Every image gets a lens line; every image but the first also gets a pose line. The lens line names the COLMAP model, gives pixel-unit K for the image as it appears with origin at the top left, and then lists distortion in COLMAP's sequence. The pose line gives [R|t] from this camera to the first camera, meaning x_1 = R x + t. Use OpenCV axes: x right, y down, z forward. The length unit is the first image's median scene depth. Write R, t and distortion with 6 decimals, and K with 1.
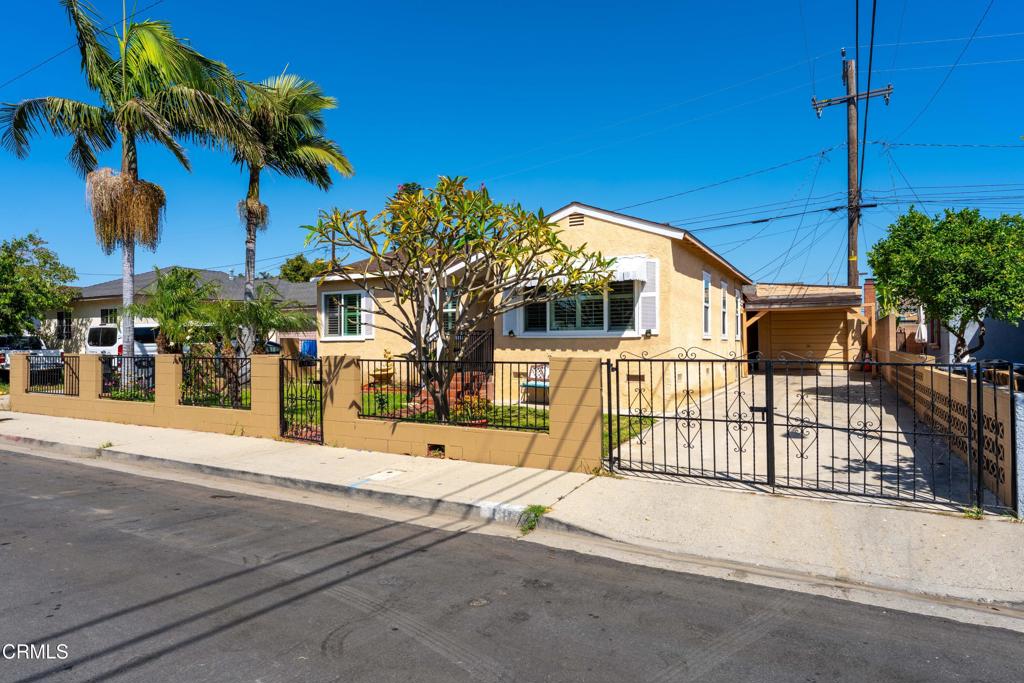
lens RADIAL K [[581.1, 0, 512.0], [0, 581.1, 341.5], [0, 0, 1]] dist [-0.000781, -0.000356]
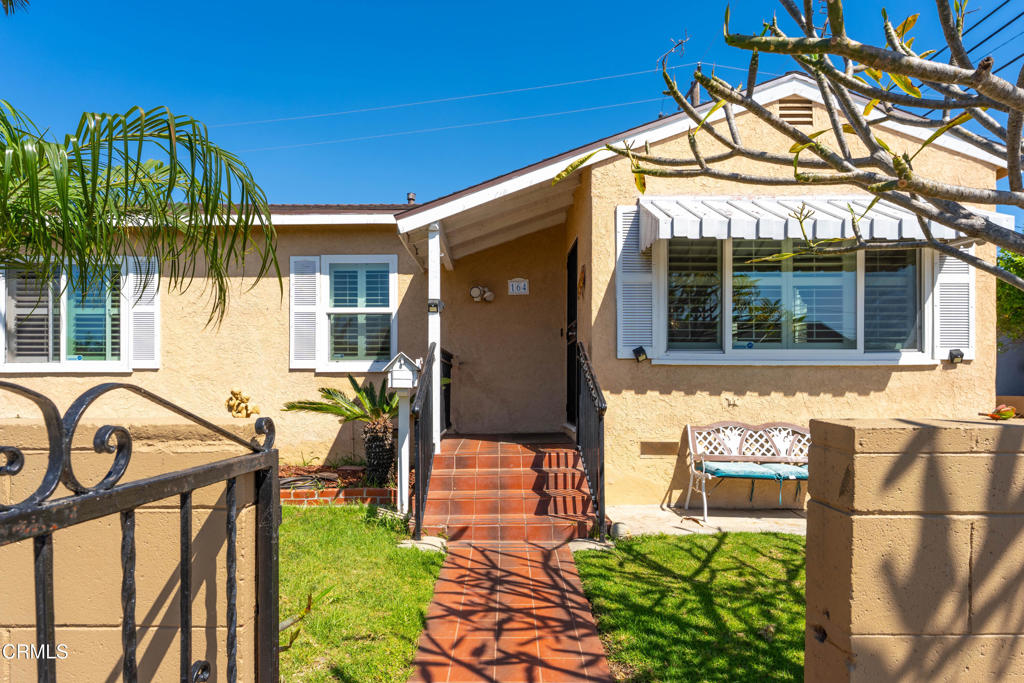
lens RADIAL K [[602.5, 0, 497.3], [0, 602.5, 389.5], [0, 0, 1]] dist [0.000570, -0.000094]
pose [[0.882120, 0.003230, 0.471013, -0.337172], [-0.004675, 0.999987, 0.001899, 0.013404], [-0.471001, -0.003877, 0.882124, 0.709258]]
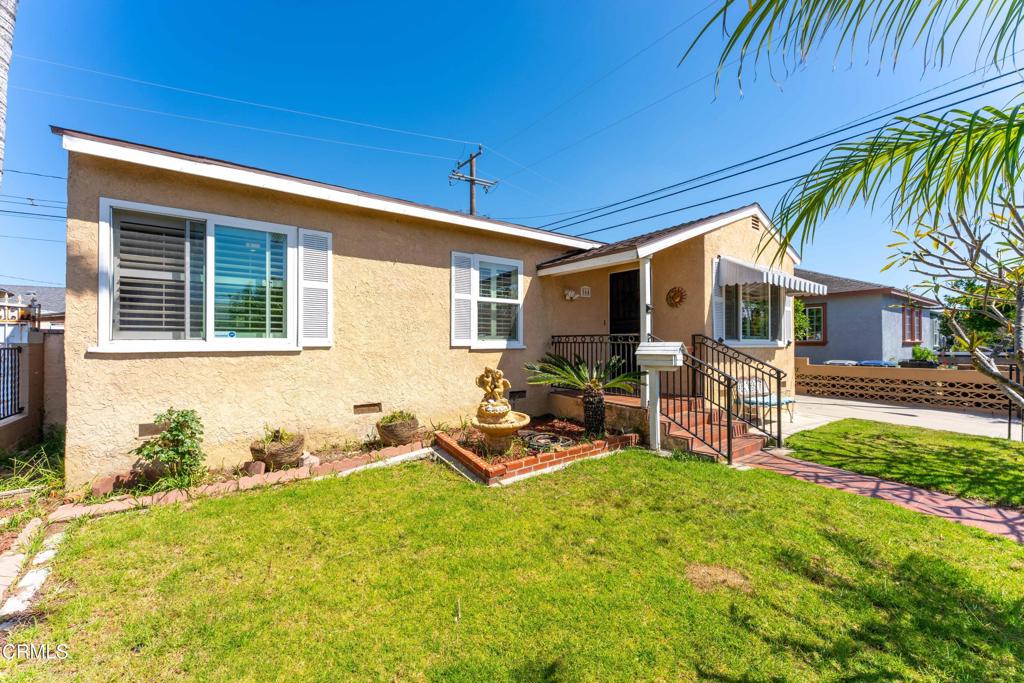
lens RADIAL K [[402.8, 0, 512.0], [0, 402.8, 341.5], [0, 0, 1]] dist [0.000076, 0.000012]
pose [[0.425779, 0.009291, 0.904780, -0.673370], [-0.003282, 0.999957, -0.008724, -0.009511], [-0.904821, 0.000745, 0.425791, 1.116615]]
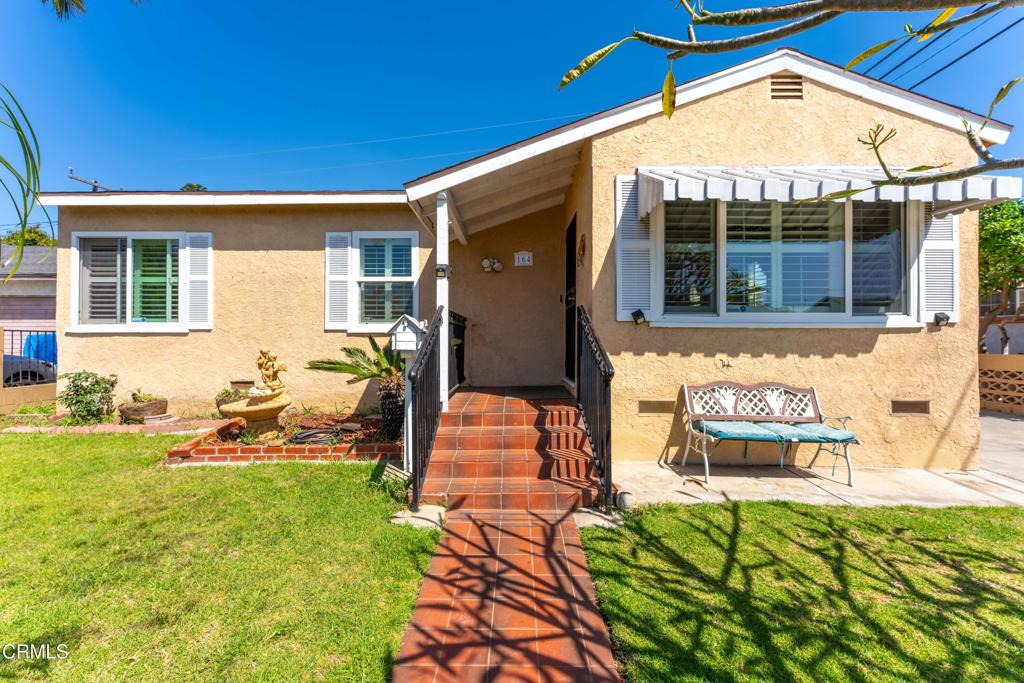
lens RADIAL K [[417.7, 0, 512.0], [0, 417.7, 341.5], [0, 0, 1]] dist [-0.000498, 0.000058]
pose [[0.882128, 0.005387, 0.470978, -0.265080], [-0.005849, 0.999983, -0.000483, 0.006585], [-0.470973, -0.002329, 0.882145, 0.825846]]
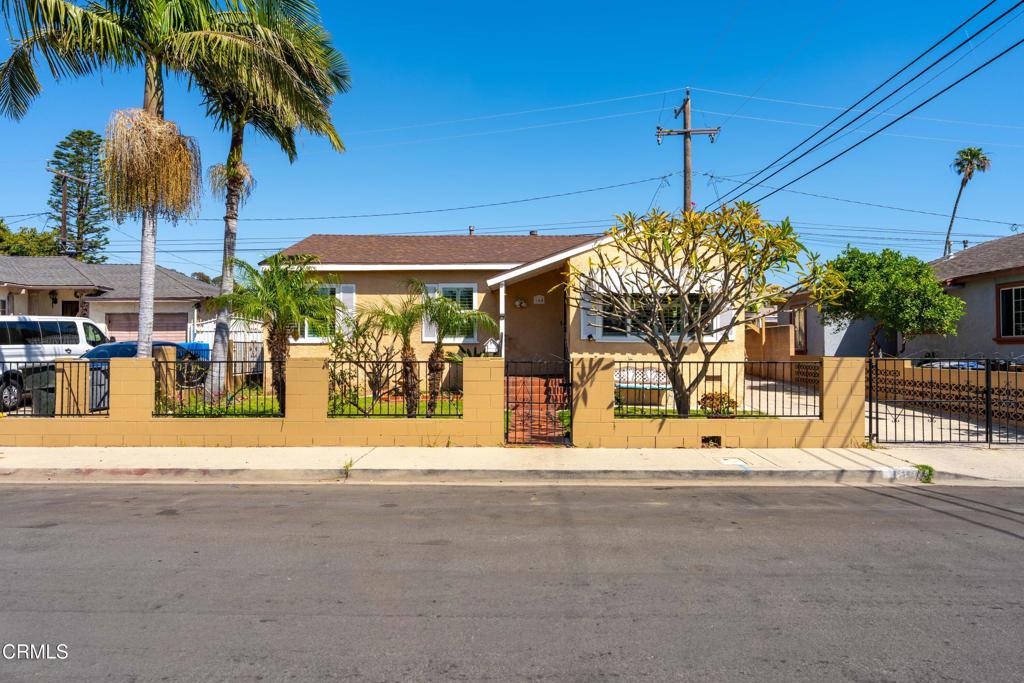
lens RADIAL K [[666.6, 0, 512.0], [0, 666.6, 341.5], [0, 0, 1]] dist [-0.002980, 0.000134]
pose [[0.887914, 0.010146, 0.459898, -0.723301], [-0.006120, 0.999929, -0.010242, 0.006469], [-0.459969, 0.006280, 0.887913, 0.023311]]
